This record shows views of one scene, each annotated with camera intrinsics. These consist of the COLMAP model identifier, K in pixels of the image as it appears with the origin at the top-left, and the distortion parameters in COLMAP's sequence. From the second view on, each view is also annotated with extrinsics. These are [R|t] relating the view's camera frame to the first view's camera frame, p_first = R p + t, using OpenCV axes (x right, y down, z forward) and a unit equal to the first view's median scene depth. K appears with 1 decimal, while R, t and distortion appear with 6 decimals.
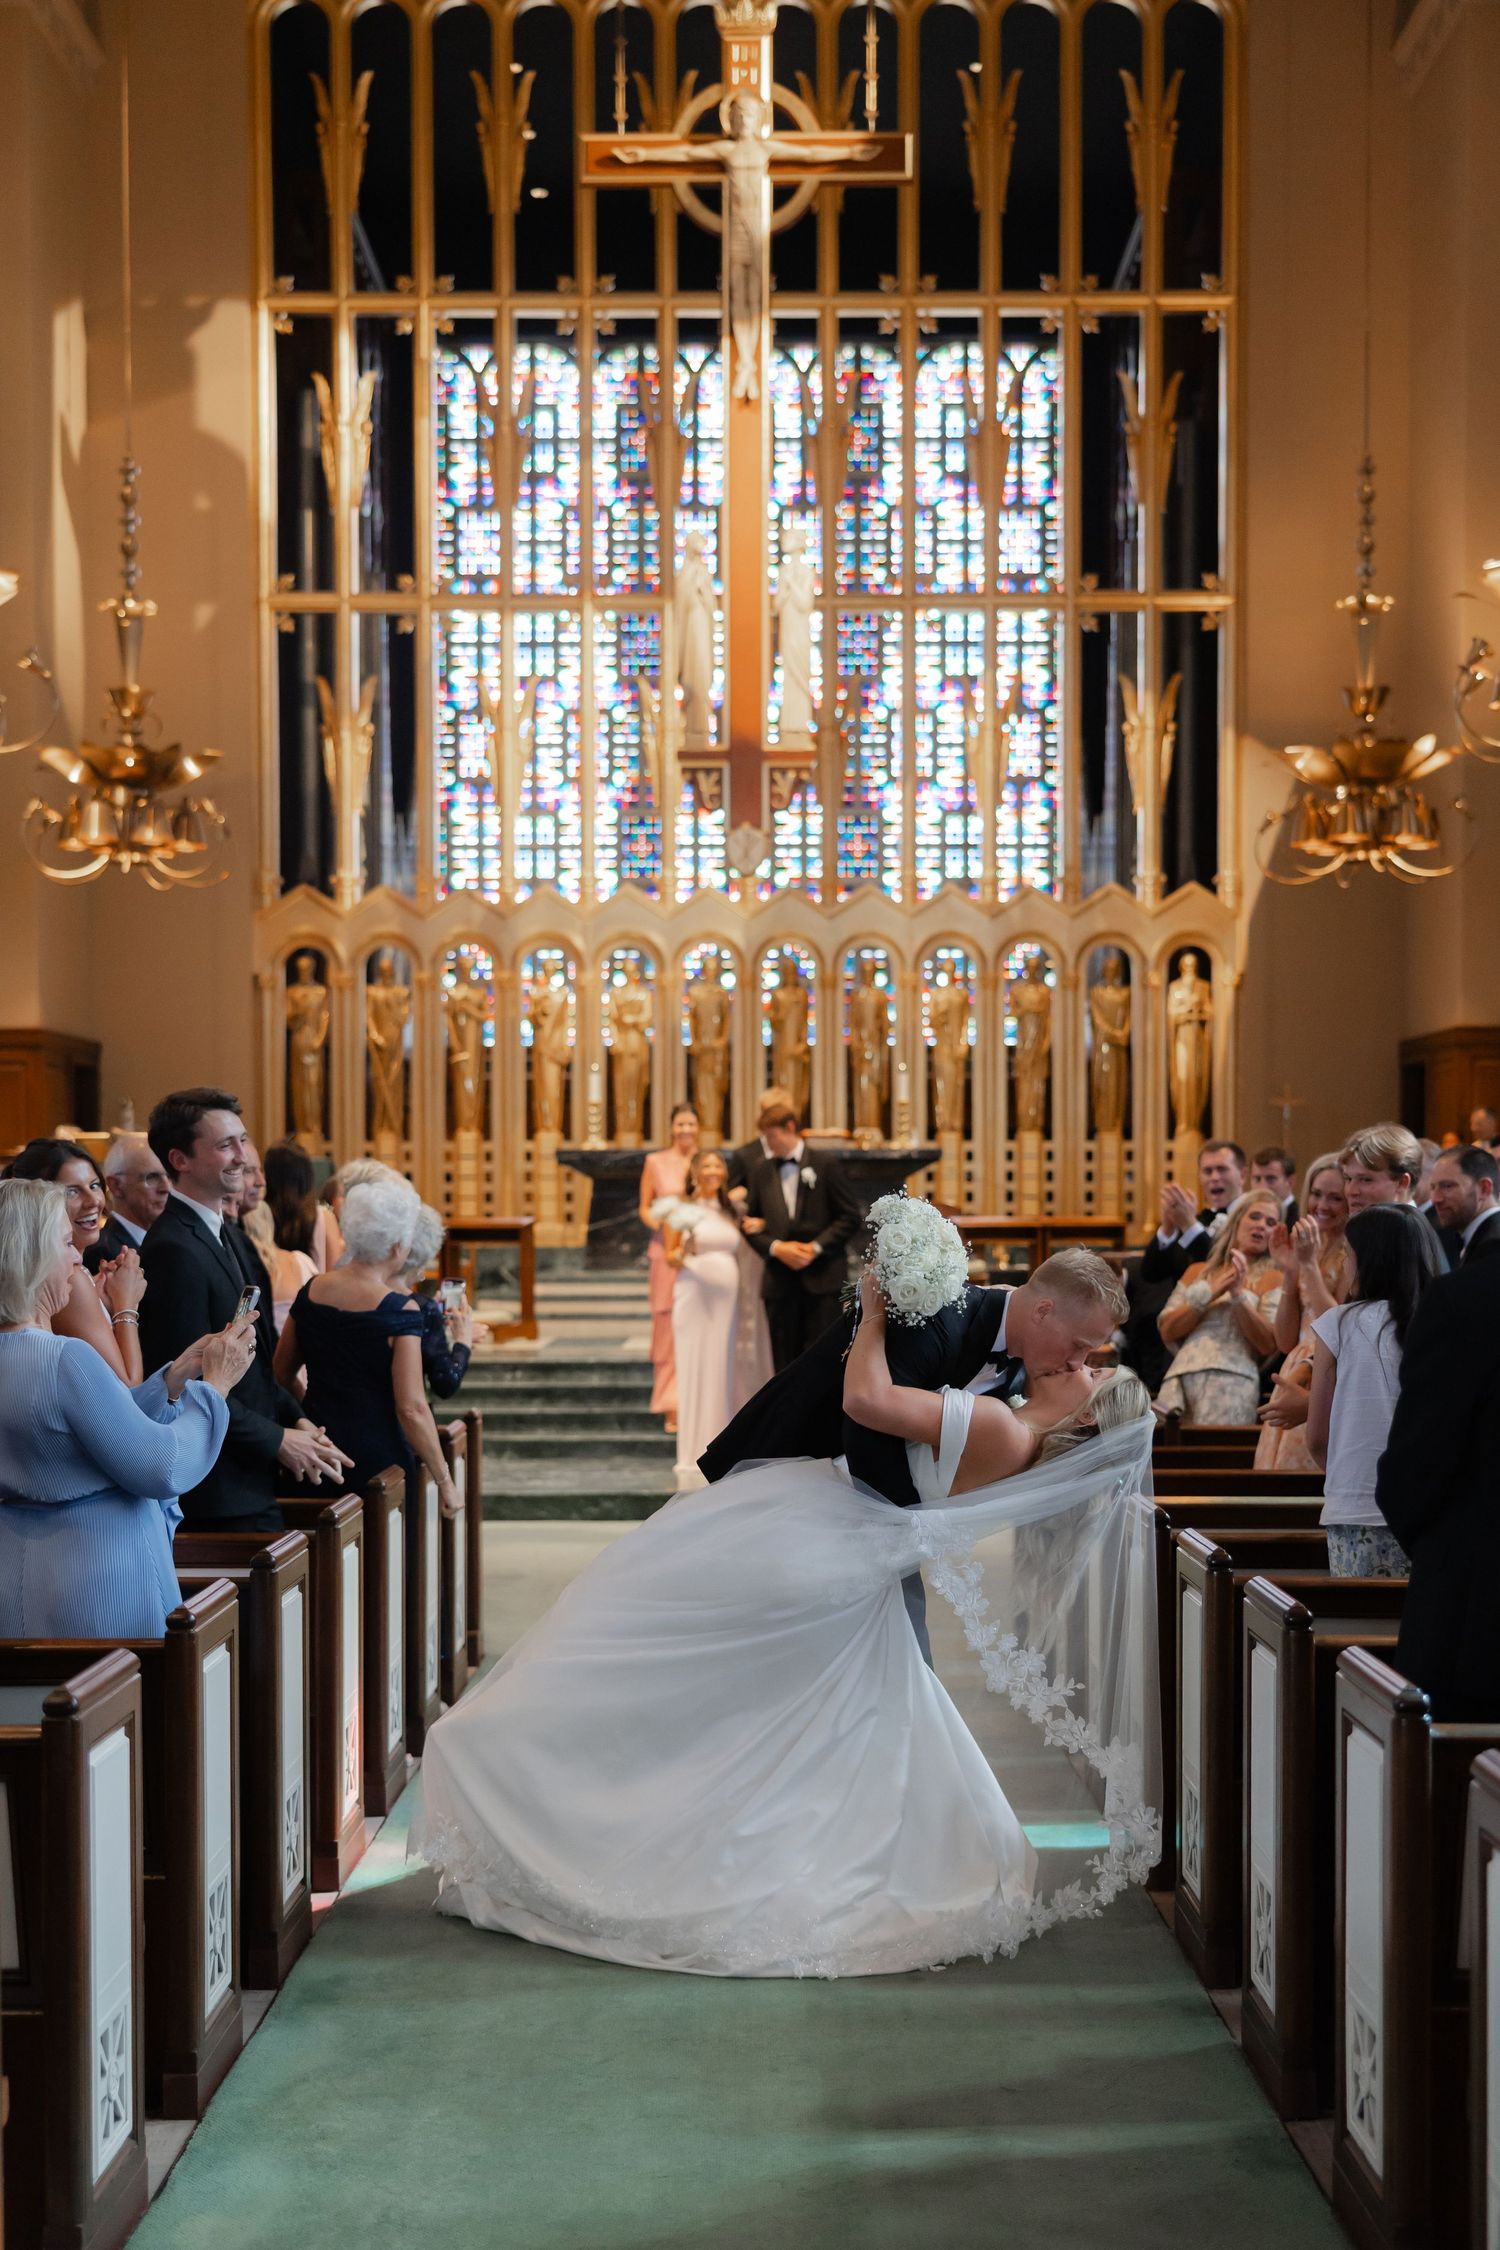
lens RADIAL K [[2745.2, 0, 747.2], [0, 2745.2, 1256.9], [0, 0, 1]] dist [0.106576, 0.016382]
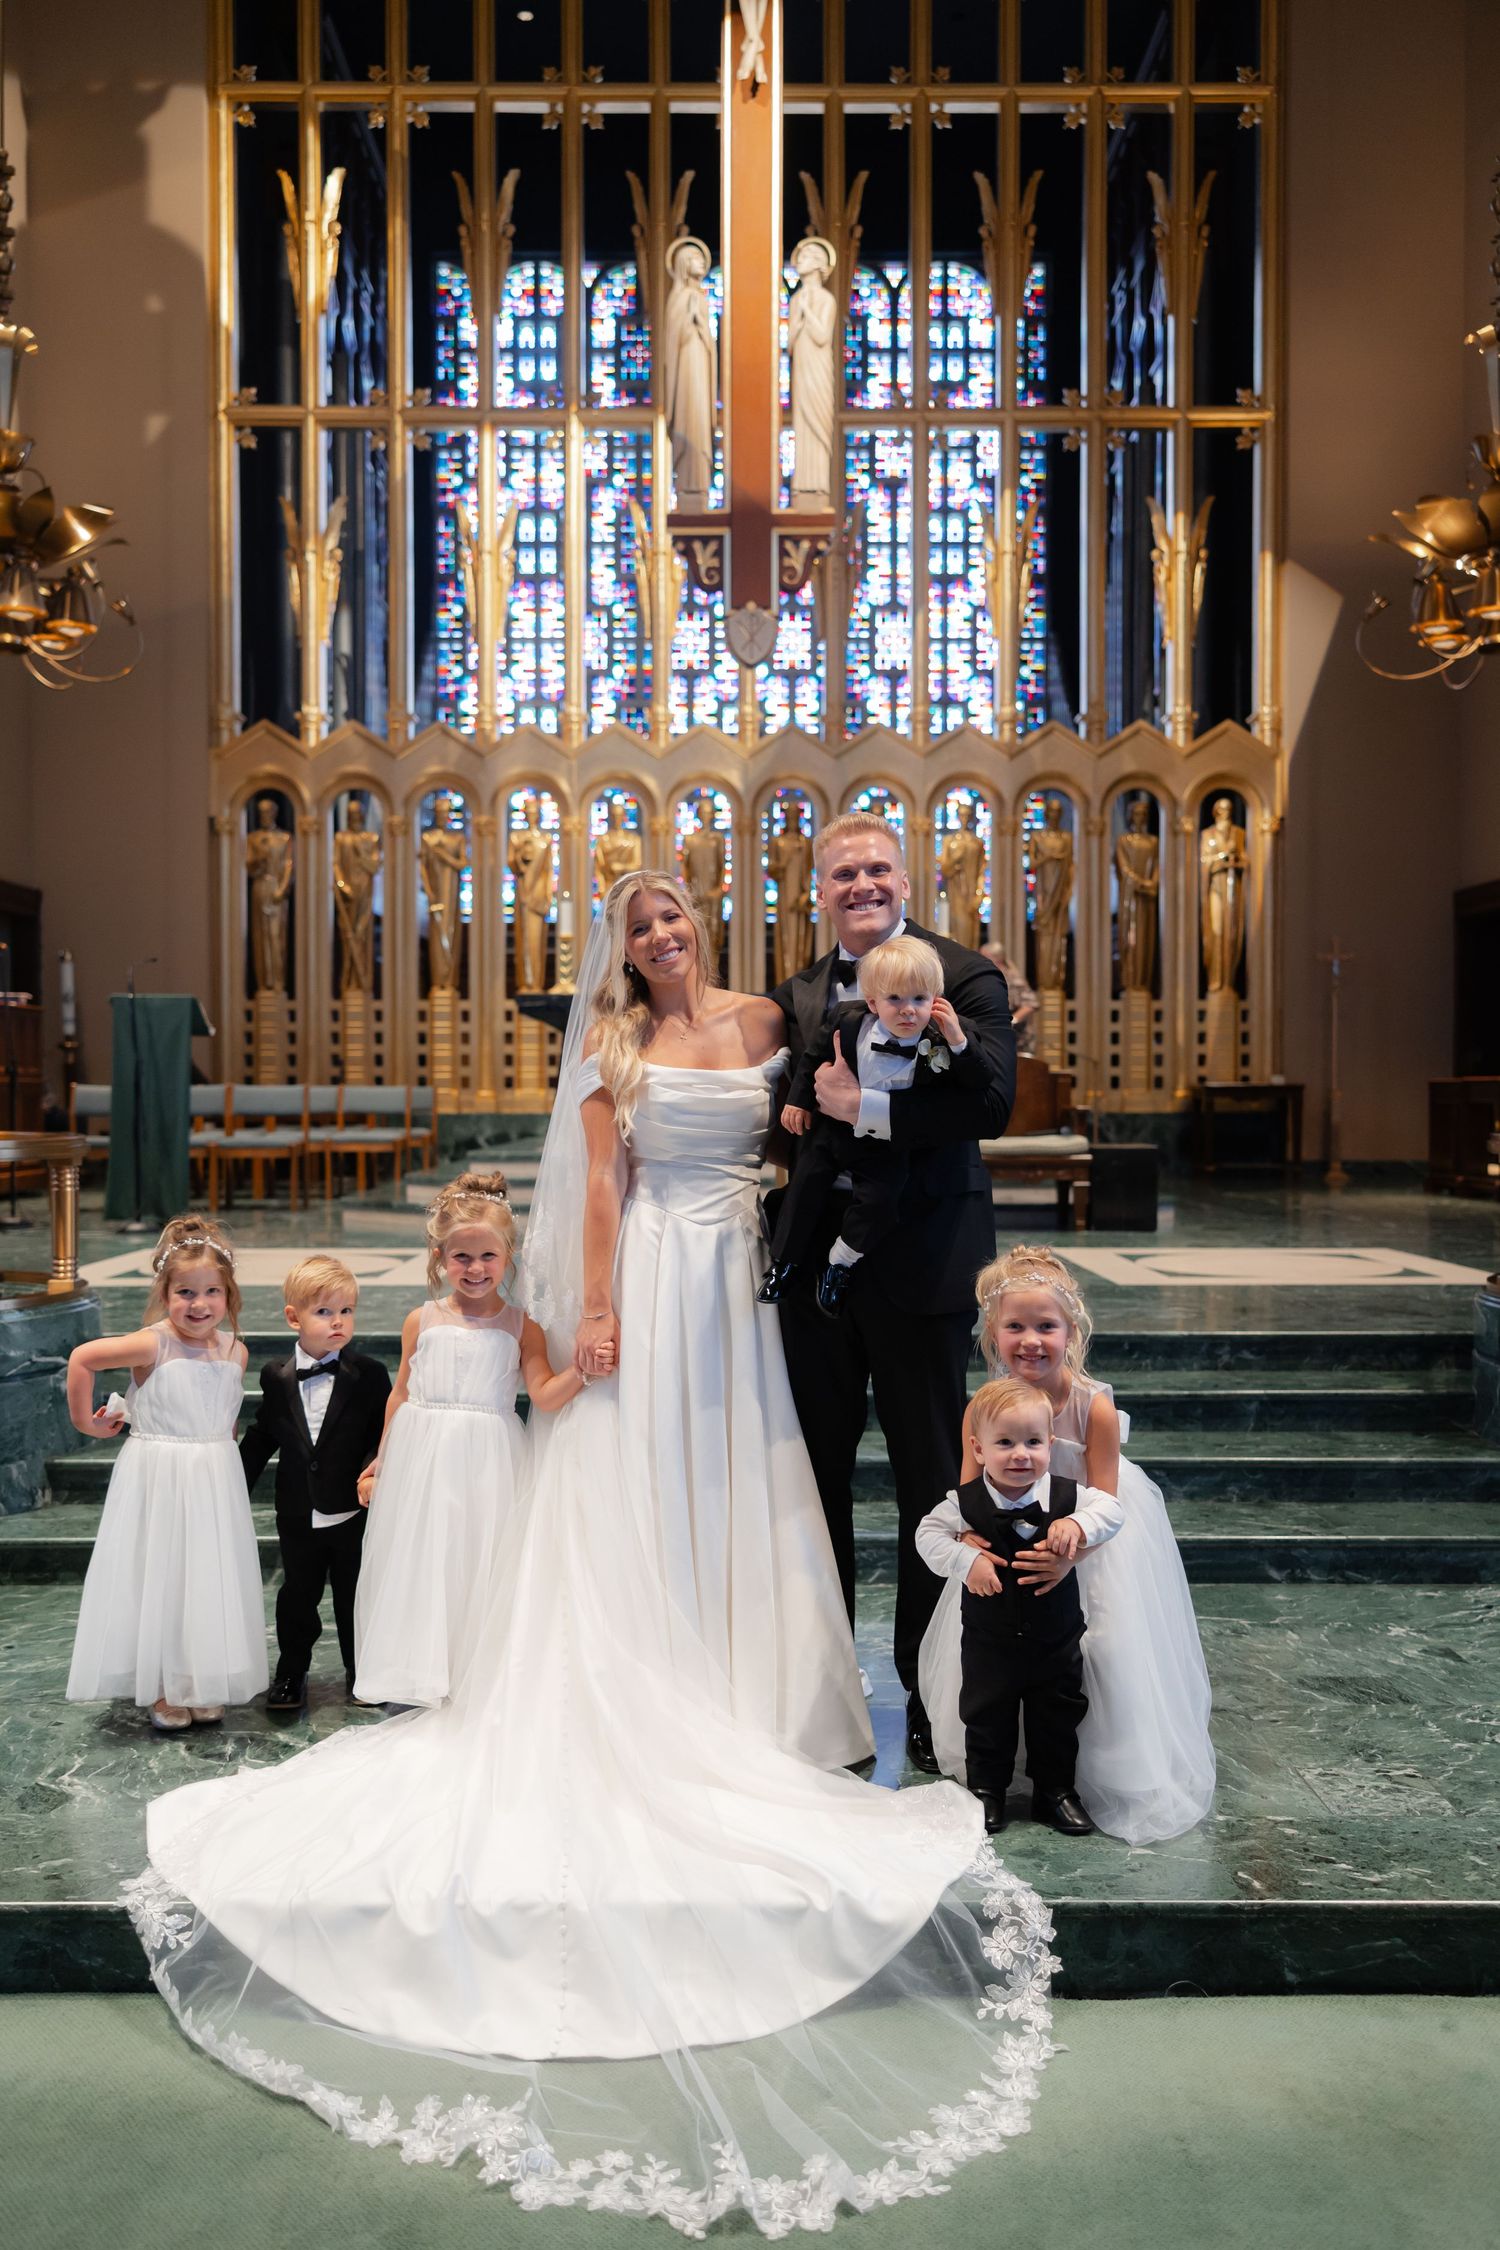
lens RADIAL K [[1094.2, 0, 744.6], [0, 1094.2, 1093.2], [0, 0, 1]] dist [-0.000193, 0.000097]
pose [[0.999503, 0.000714, 0.031513, -0.011979], [-0.000128, 0.999827, -0.018583, -0.003700], [-0.031520, 0.018570, 0.999331, 0.636994]]
